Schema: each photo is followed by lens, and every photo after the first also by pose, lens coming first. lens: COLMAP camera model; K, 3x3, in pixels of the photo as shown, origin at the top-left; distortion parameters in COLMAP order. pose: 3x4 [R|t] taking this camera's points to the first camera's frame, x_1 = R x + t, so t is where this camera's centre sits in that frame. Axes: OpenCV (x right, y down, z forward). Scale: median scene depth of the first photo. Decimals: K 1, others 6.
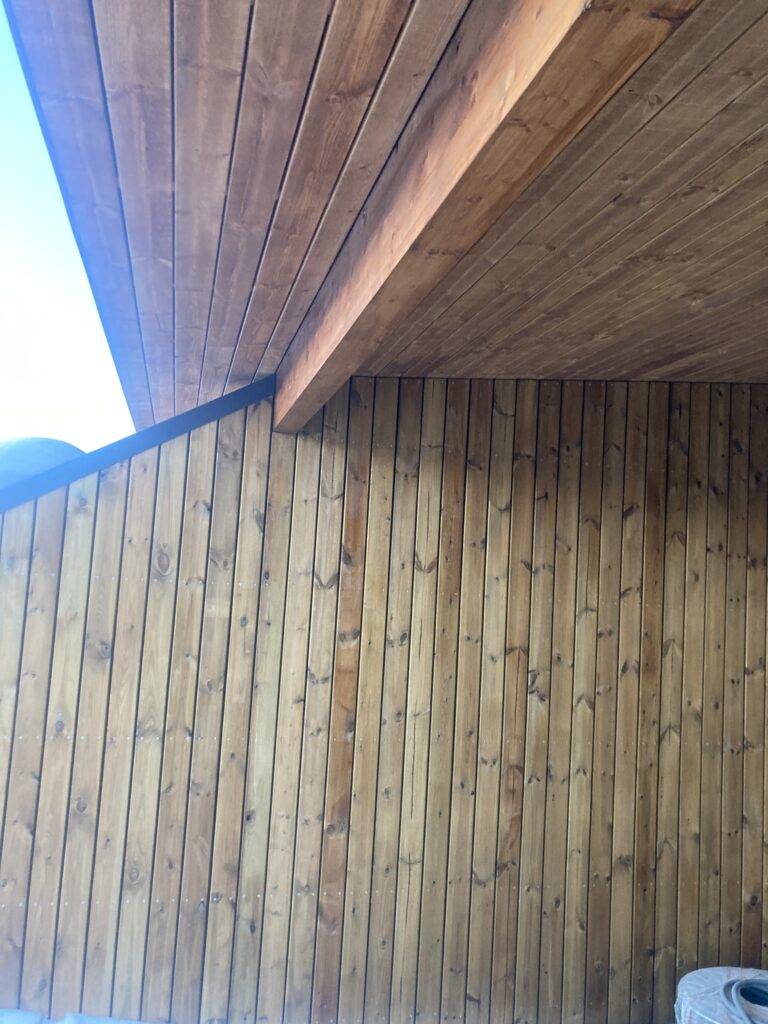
lens RADIAL K [[839.4, 0, 373.6], [0, 839.4, 498.2], [0, 0, 1]] dist [0.028785, -0.032578]
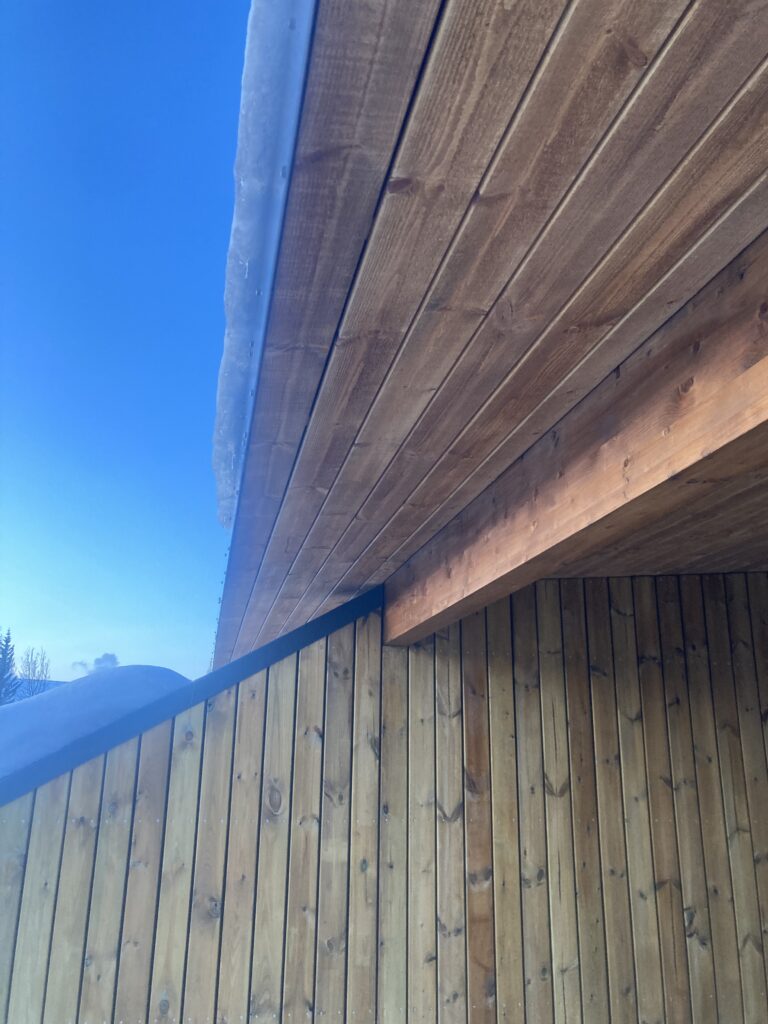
lens RADIAL K [[839.4, 0, 368.4], [0, 839.4, 505.6], [0, 0, 1]] dist [0.028785, -0.032578]
pose [[0.998505, -0.050027, -0.022002, -0.108299], [0.044520, 0.978071, -0.203457, -0.042462], [0.031698, 0.202173, 0.978837, 0.048684]]
